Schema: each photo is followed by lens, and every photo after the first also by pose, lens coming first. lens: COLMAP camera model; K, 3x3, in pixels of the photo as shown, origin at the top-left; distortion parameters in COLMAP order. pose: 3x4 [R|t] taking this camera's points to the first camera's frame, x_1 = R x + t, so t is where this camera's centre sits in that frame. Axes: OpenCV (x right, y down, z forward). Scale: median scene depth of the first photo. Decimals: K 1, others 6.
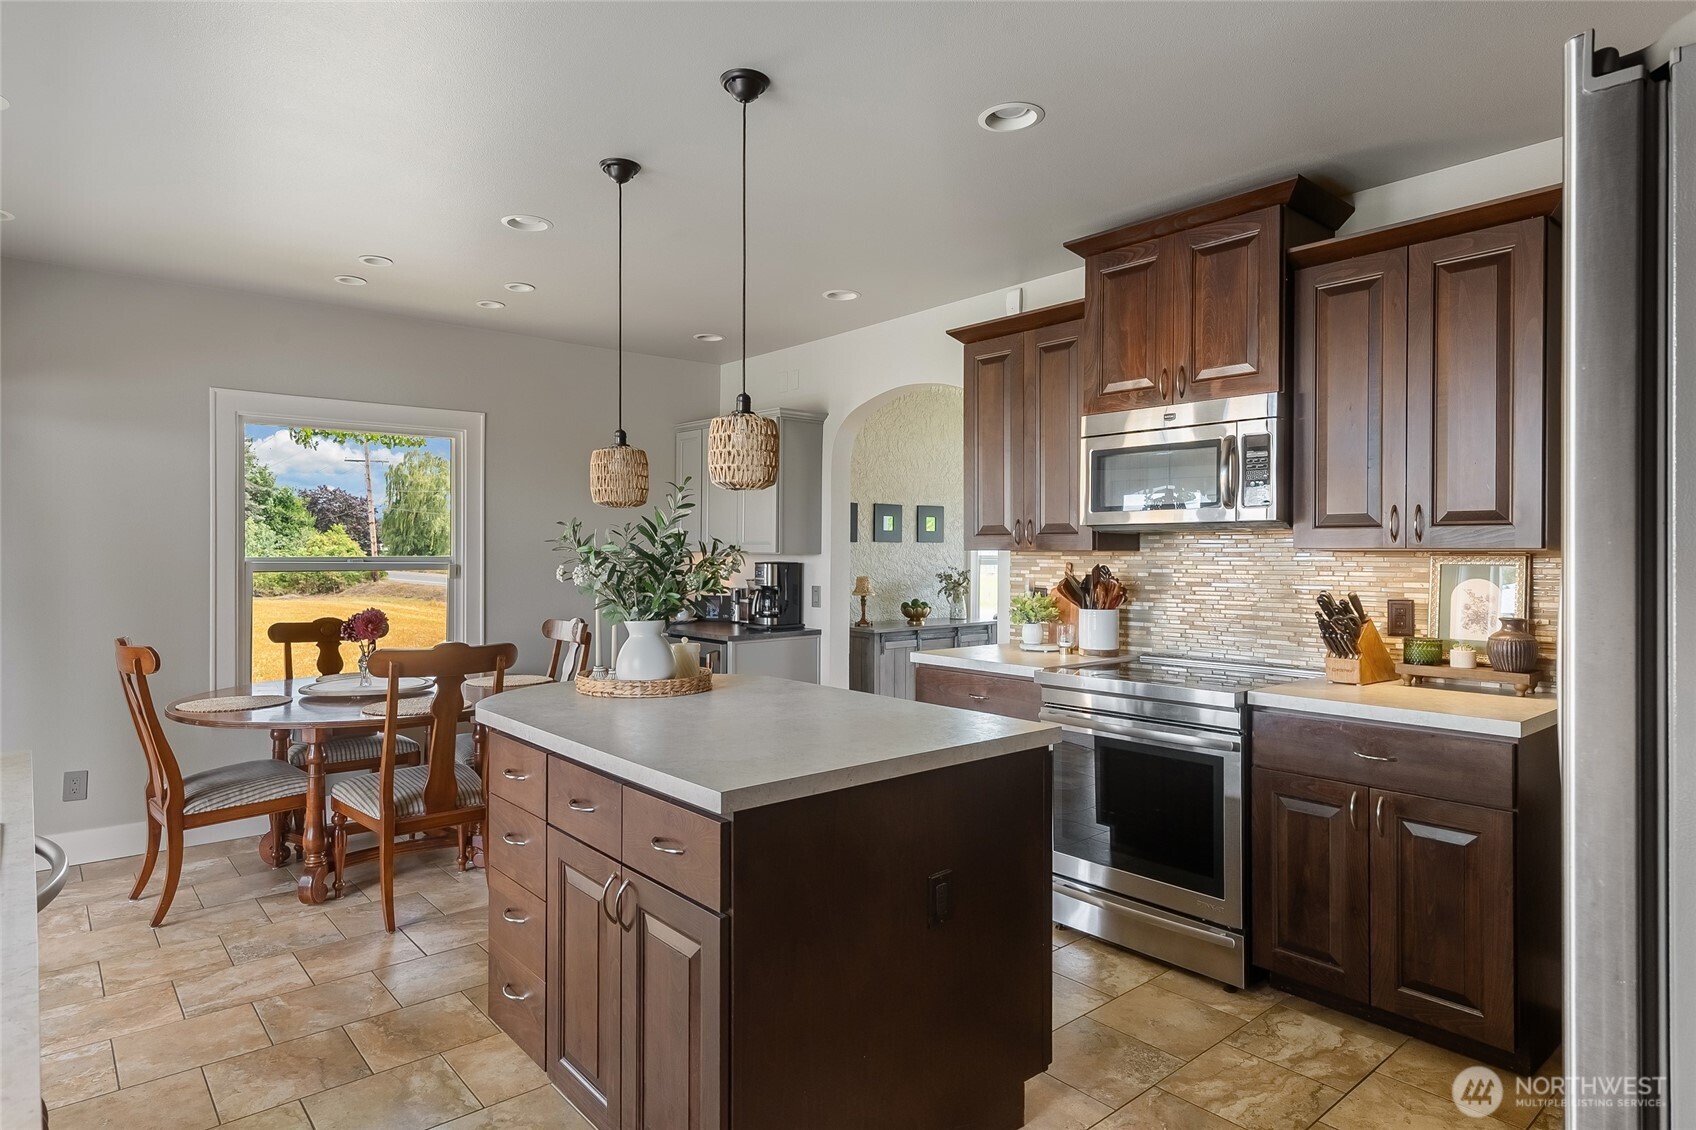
lens RADIAL K [[965.3, 0, 841.6], [0, 965.3, 553.6], [0, 0, 1]] dist [0.005255, 0.002982]
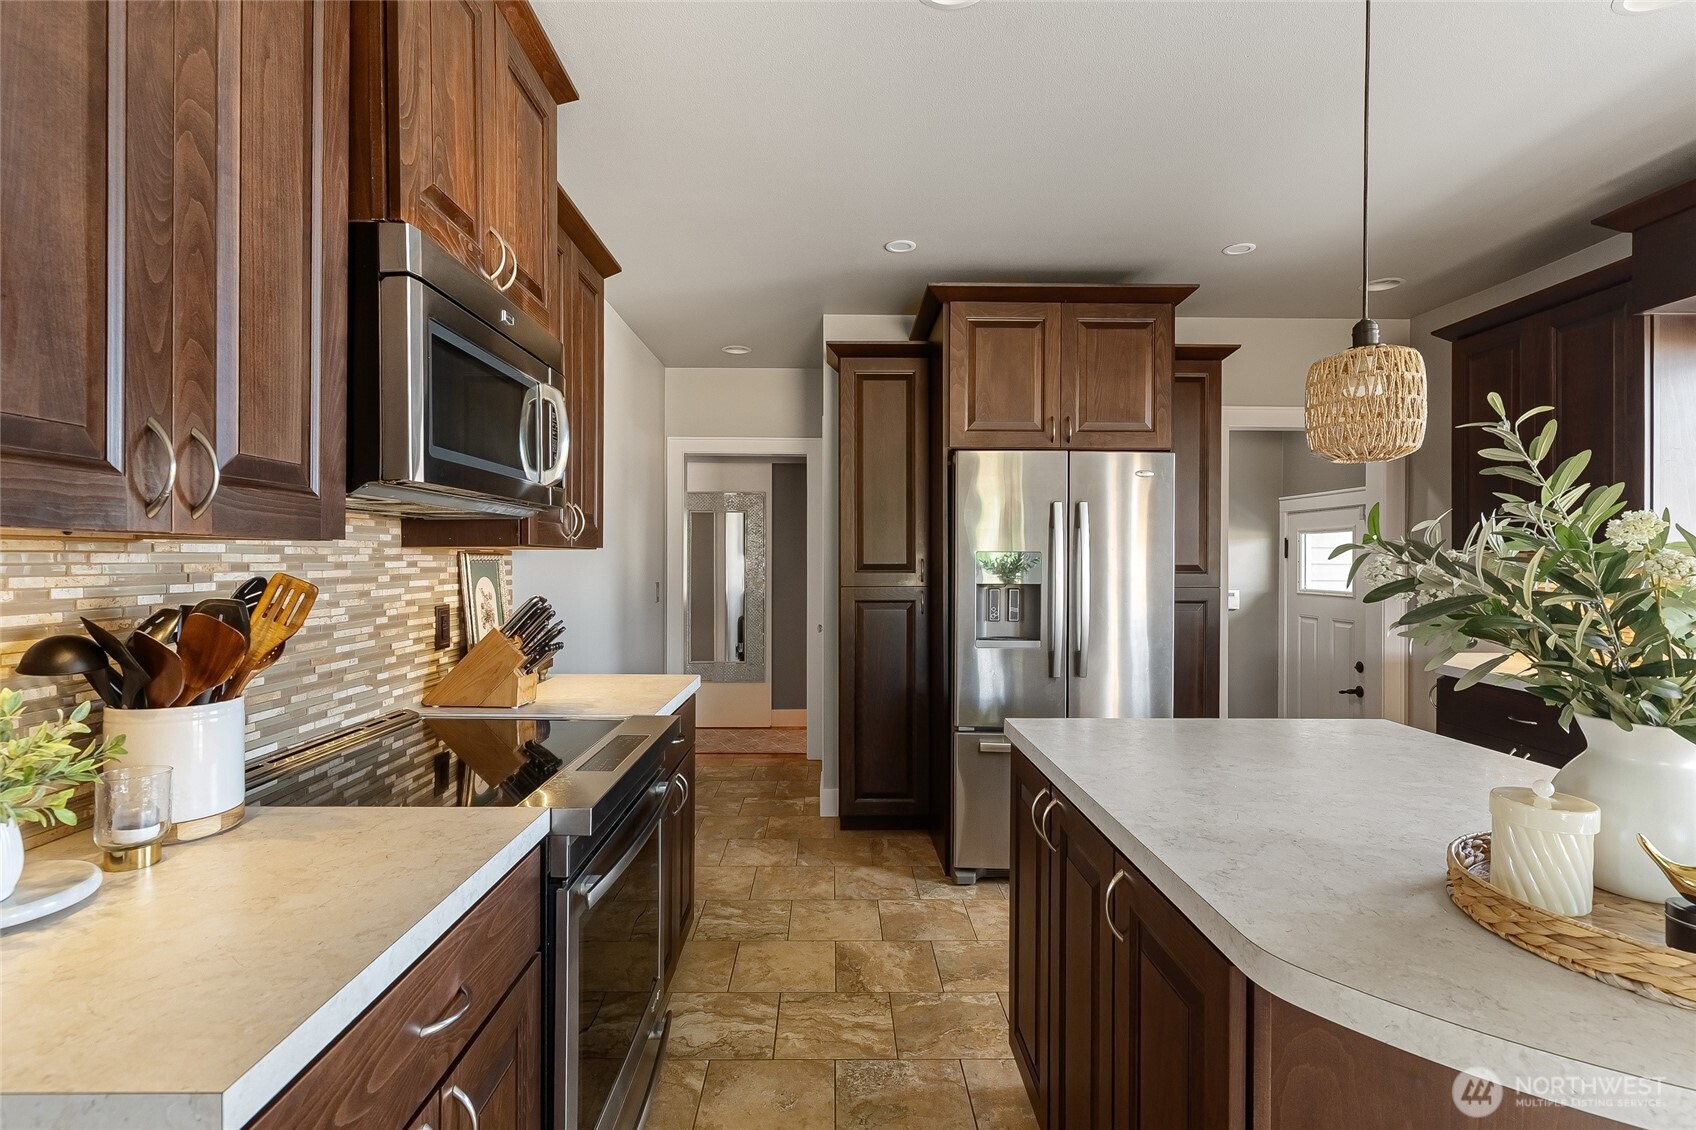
lens RADIAL K [[805.7, 0, 845.3], [0, 805.7, 561.3], [0, 0, 1]] dist [0.002159, -0.001353]
pose [[-0.771510, -0.001988, 0.636214, -0.140434], [0.002446, 0.999978, 0.006091, 0.005372], [-0.636212, 0.006256, -0.771489, 1.291024]]
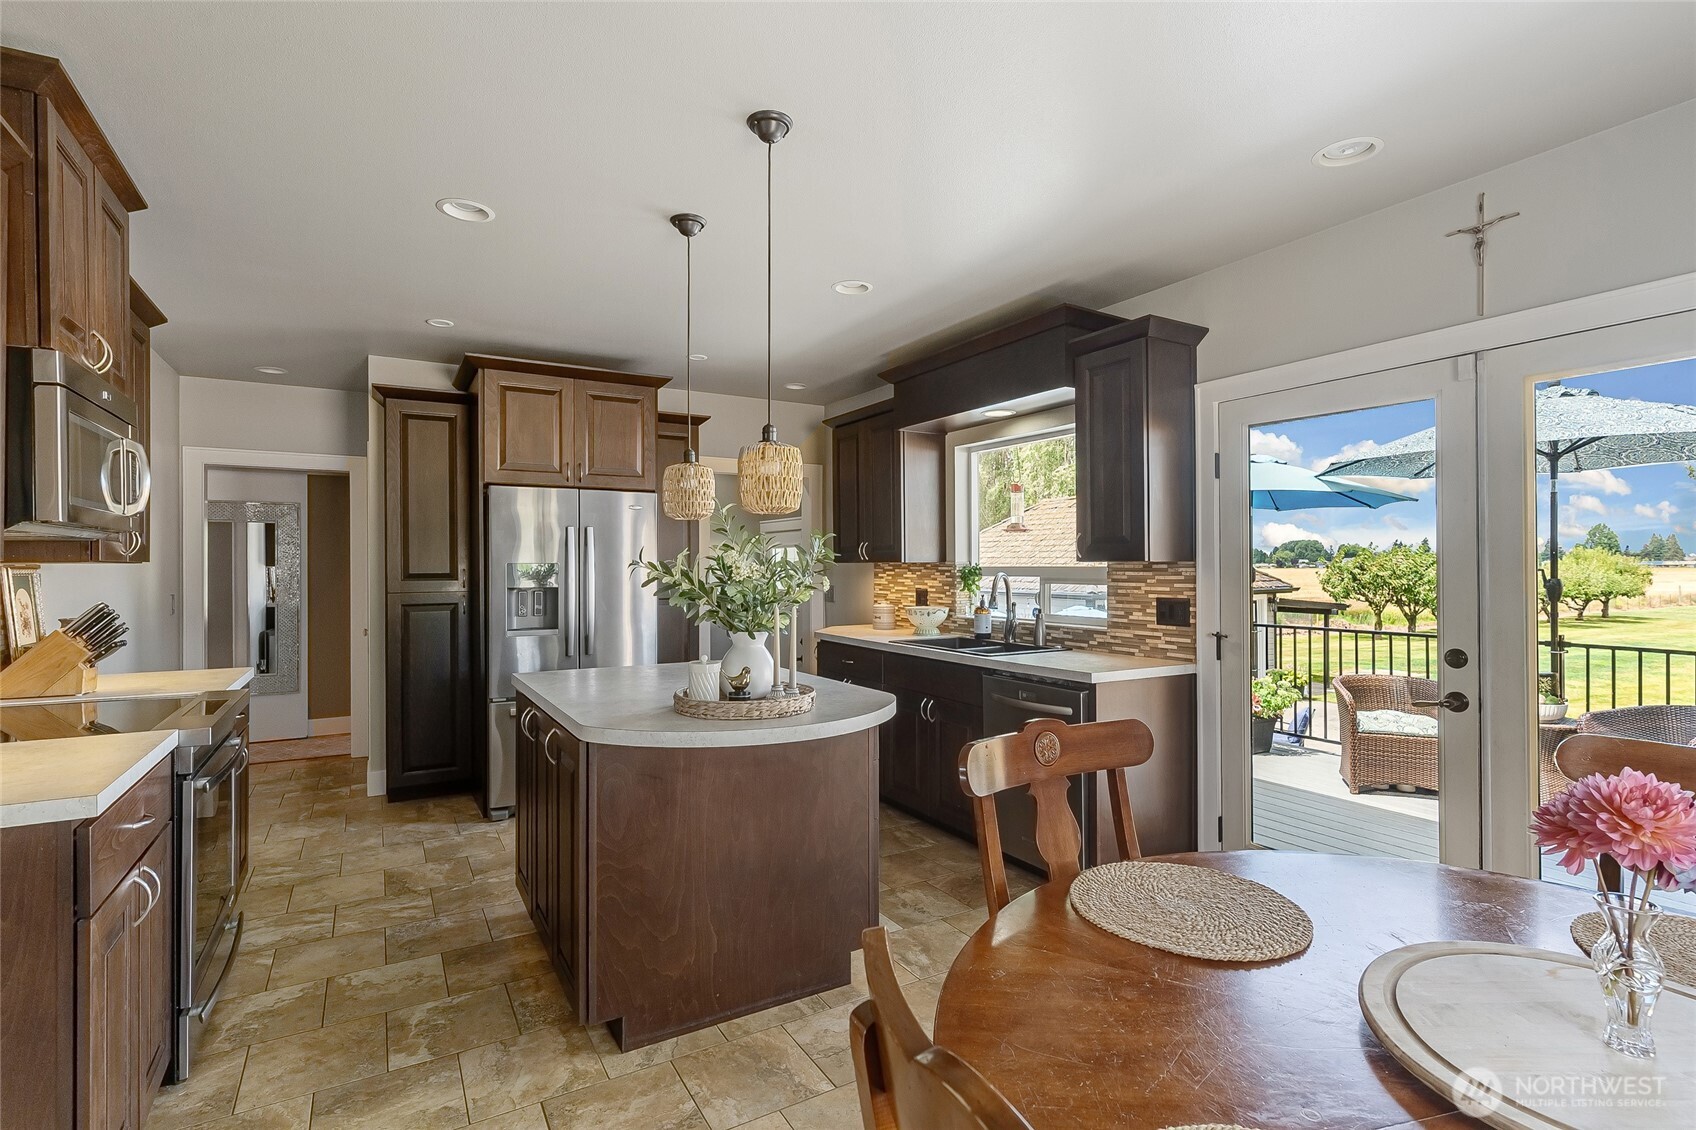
lens RADIAL K [[805.7, 0, 844.7], [0, 805.7, 564.3], [0, 0, 1]] dist [0.002159, -0.001353]
pose [[-0.984261, 0.006205, 0.176614, -0.398825], [0.006770, 0.999974, 0.002596, 0.002004], [-0.176593, 0.003750, -0.984277, 1.604236]]
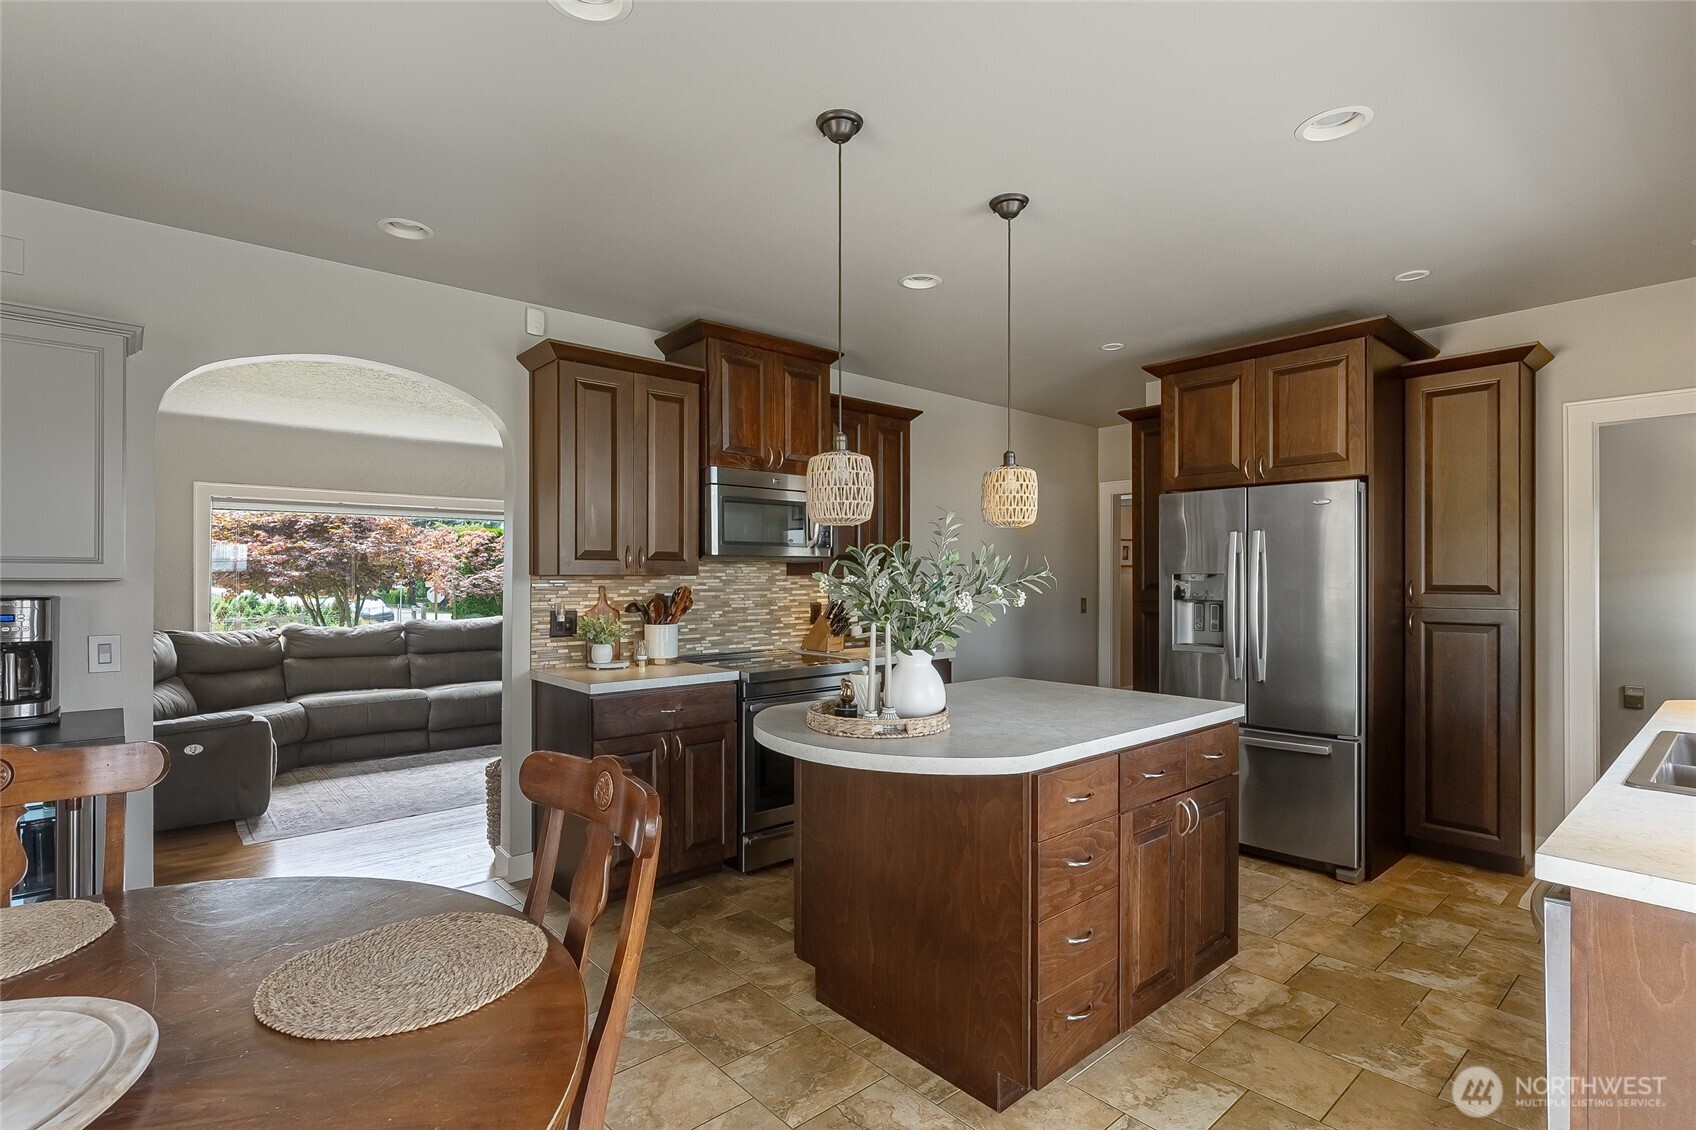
lens RADIAL K [[805.7, 0, 819.5], [0, 805.7, 573.6], [0, 0, 1]] dist [0.002159, -0.001353]
pose [[0.003579, 0.008769, 0.999955, -0.878002], [0.007805, 0.999931, -0.008797, 0.006706], [-0.999963, 0.007837, 0.003510, 0.964804]]
